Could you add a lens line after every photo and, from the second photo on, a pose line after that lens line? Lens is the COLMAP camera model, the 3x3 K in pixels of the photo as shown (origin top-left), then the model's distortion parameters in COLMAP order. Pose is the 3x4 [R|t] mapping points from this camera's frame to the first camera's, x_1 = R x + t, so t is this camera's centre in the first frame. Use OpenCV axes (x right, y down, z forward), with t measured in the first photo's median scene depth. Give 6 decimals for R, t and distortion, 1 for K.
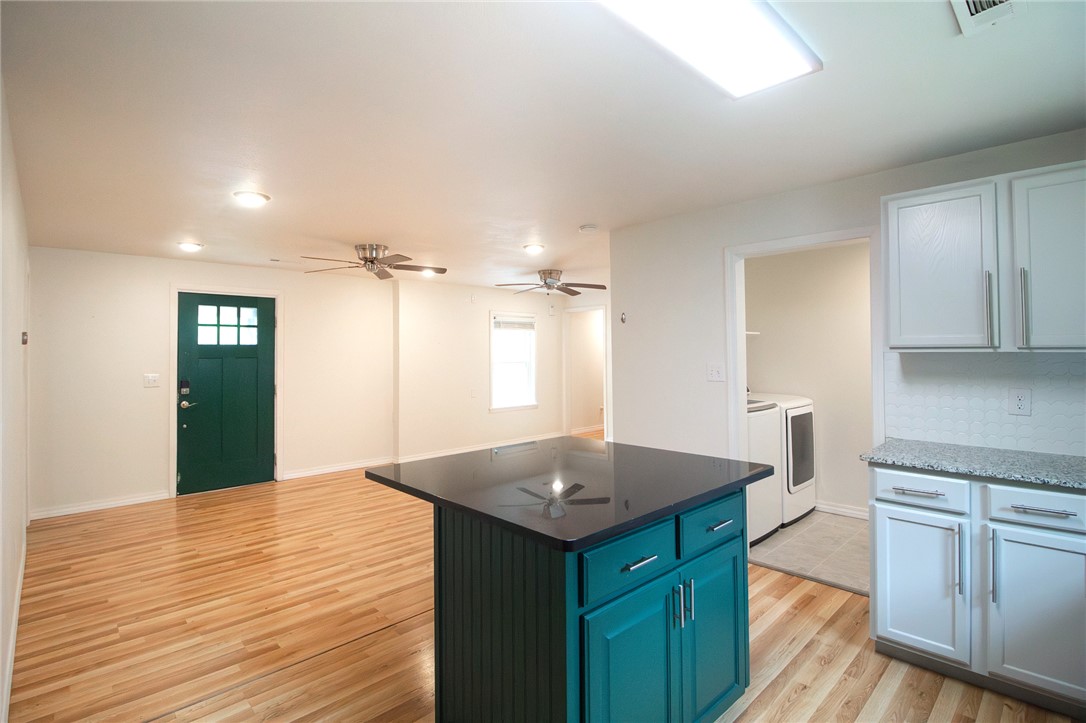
lens RADIAL K [[504.2, 0, 528.4], [0, 504.2, 350.3], [0, 0, 1]] dist [-0.005620, -0.010339]
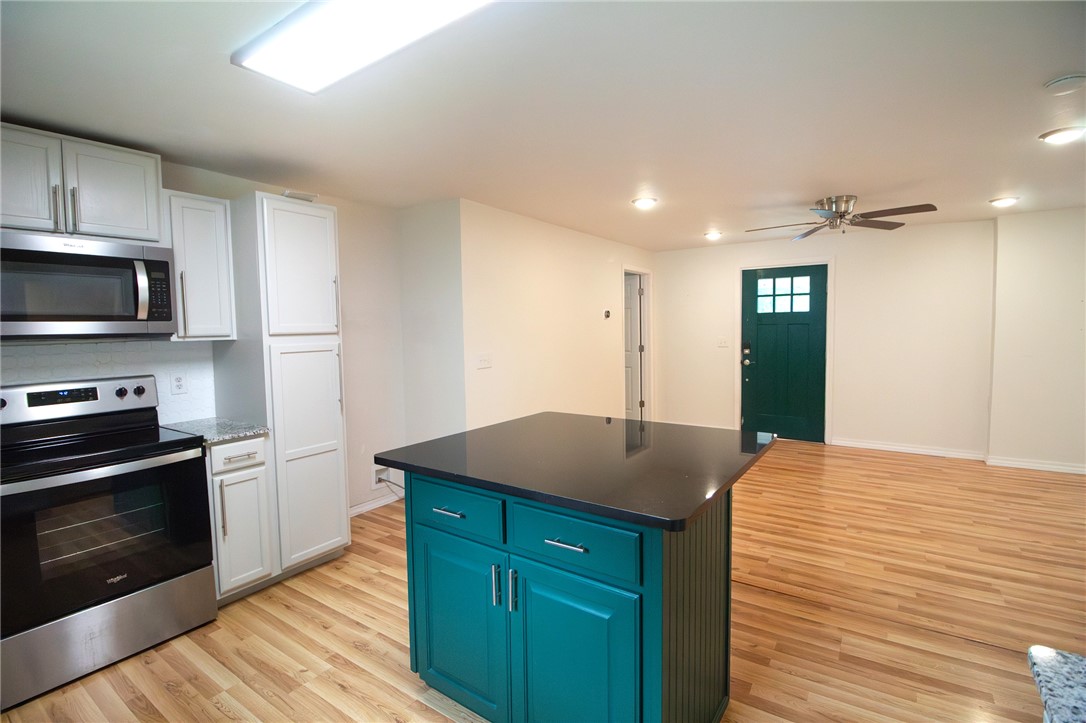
lens RADIAL K [[504.2, 0, 550.1], [0, 504.2, 355.1], [0, 0, 1]] dist [-0.005620, -0.010339]
pose [[0.216288, 0.059890, -0.974491, 0.404922], [0.024987, 0.997450, 0.066847, -0.003749], [0.976010, -0.038808, 0.214240, 0.274066]]
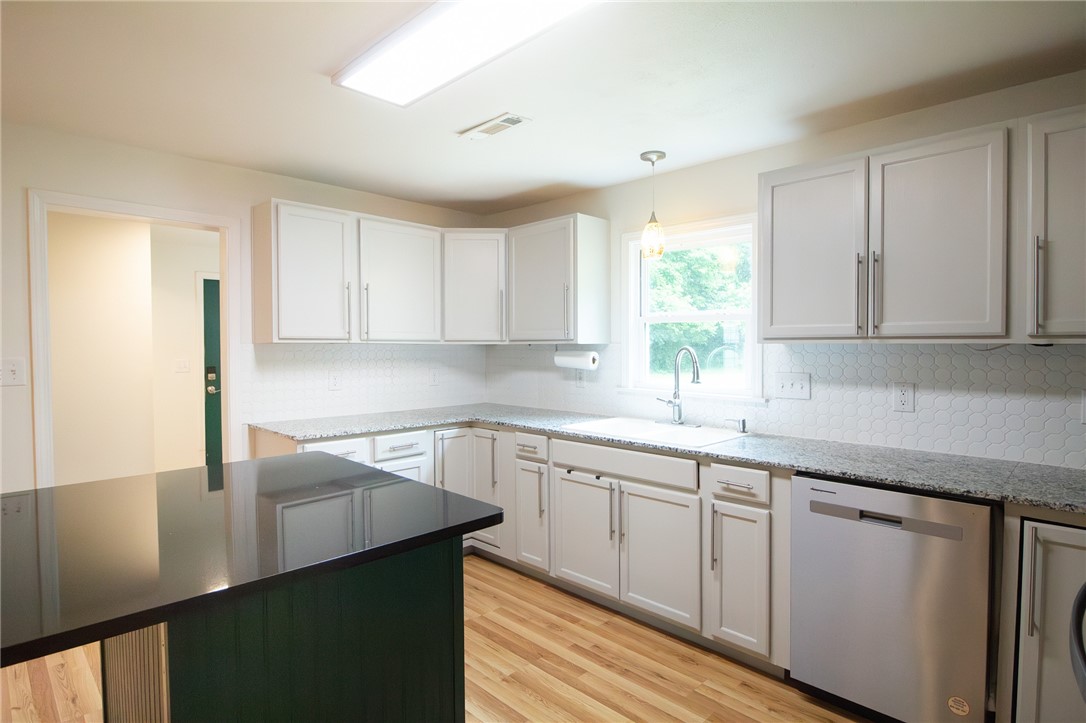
lens RADIAL K [[572.0, 0, 545.7], [0, 572.0, 359.9], [0, 0, 1]] dist [-0.014150, -0.003291]
pose [[-0.021061, -0.019482, 0.999588, -0.263816], [-0.004357, 0.999802, 0.019394, 0.007924], [-0.999769, -0.003946, -0.021141, 0.211042]]
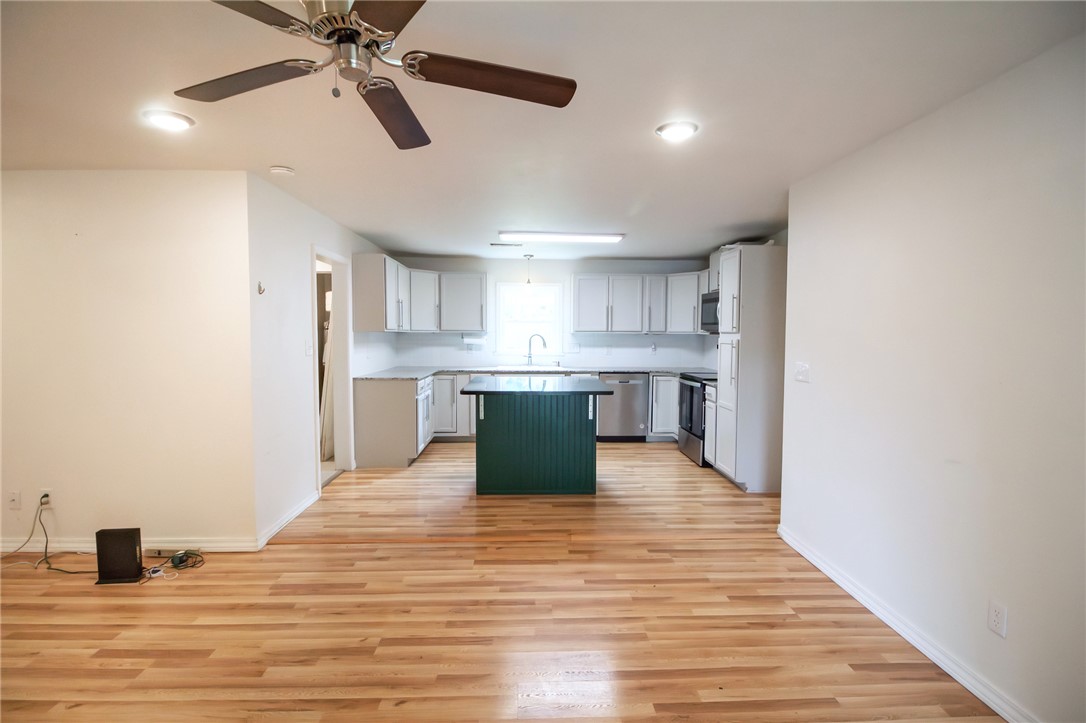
lens RADIAL K [[504.2, 0, 543.7], [0, 504.2, 358.5], [0, 0, 1]] dist [-0.005620, -0.010339]
pose [[-0.752813, -0.031774, 0.657467, -0.546254], [-0.003374, 0.999007, 0.044417, 0.010585], [-0.658226, 0.031219, -0.752173, 1.028388]]
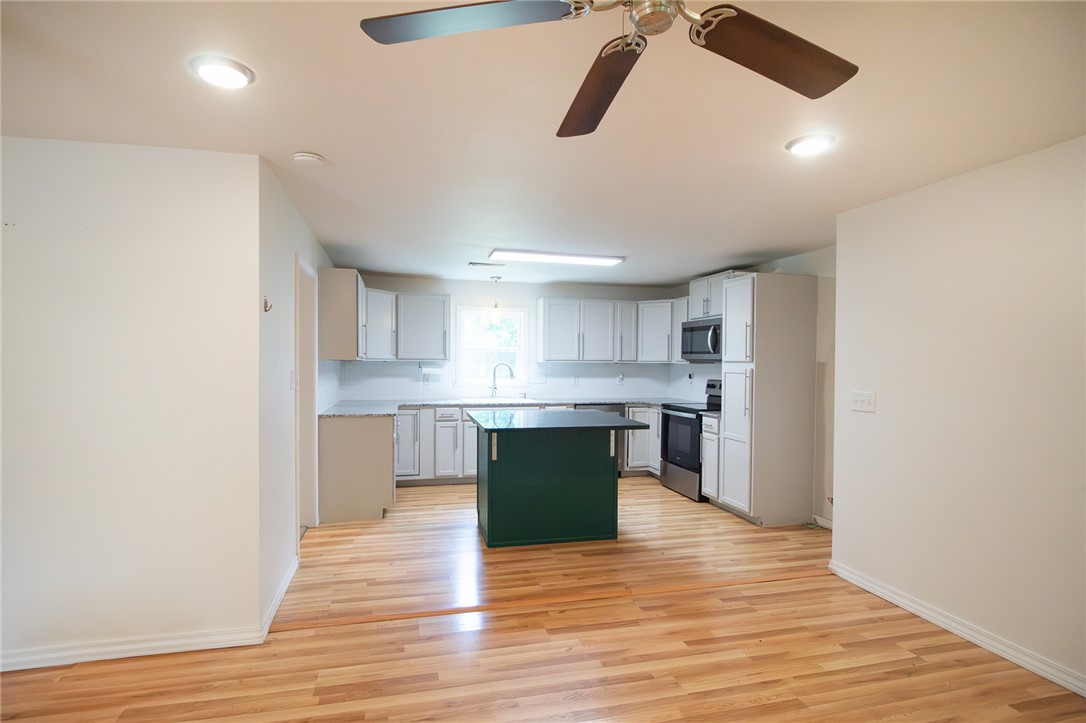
lens RADIAL K [[526.1, 0, 522.0], [0, 526.1, 370.8], [0, 0, 1]] dist [-0.013637, -0.005520]
pose [[-0.862439, -0.007431, 0.506106, -0.340673], [-0.003132, 0.999951, 0.009345, 0.011663], [-0.506151, 0.006475, -0.862420, 1.105857]]
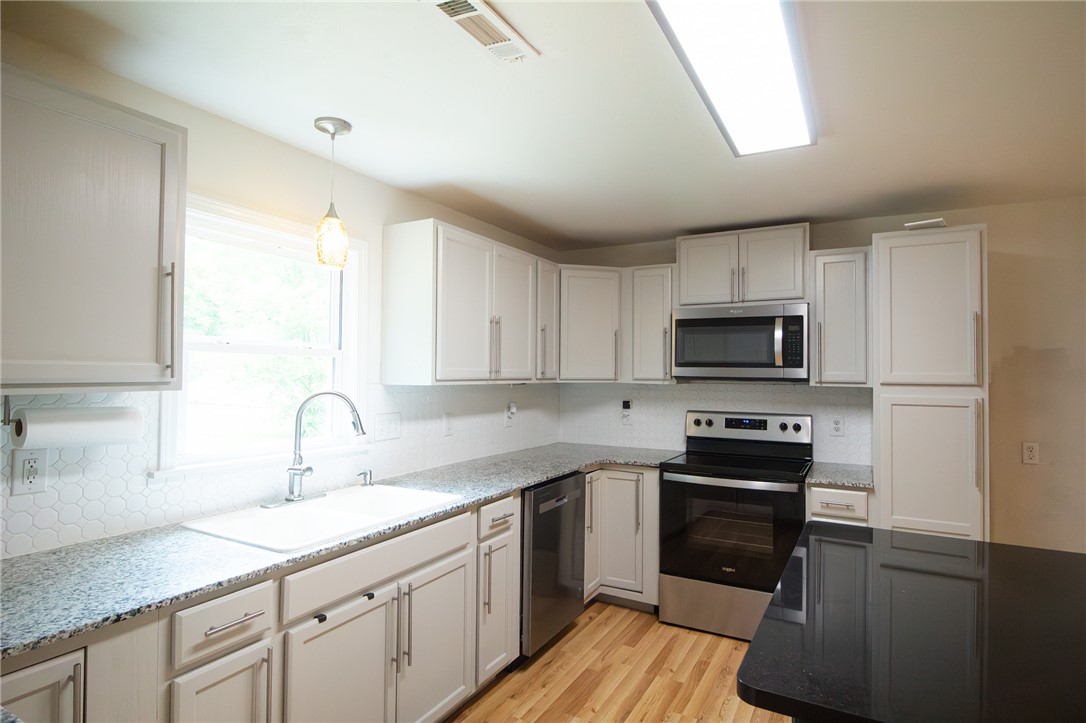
lens RADIAL K [[572.0, 0, 542.8], [0, 572.0, 361.9], [0, 0, 1]] dist [-0.014150, -0.003291]
pose [[-0.956284, -0.003451, -0.292421, 0.300881], [0.003251, 0.999743, -0.022428, -0.006941], [0.292423, -0.022398, -0.956027, 0.532011]]
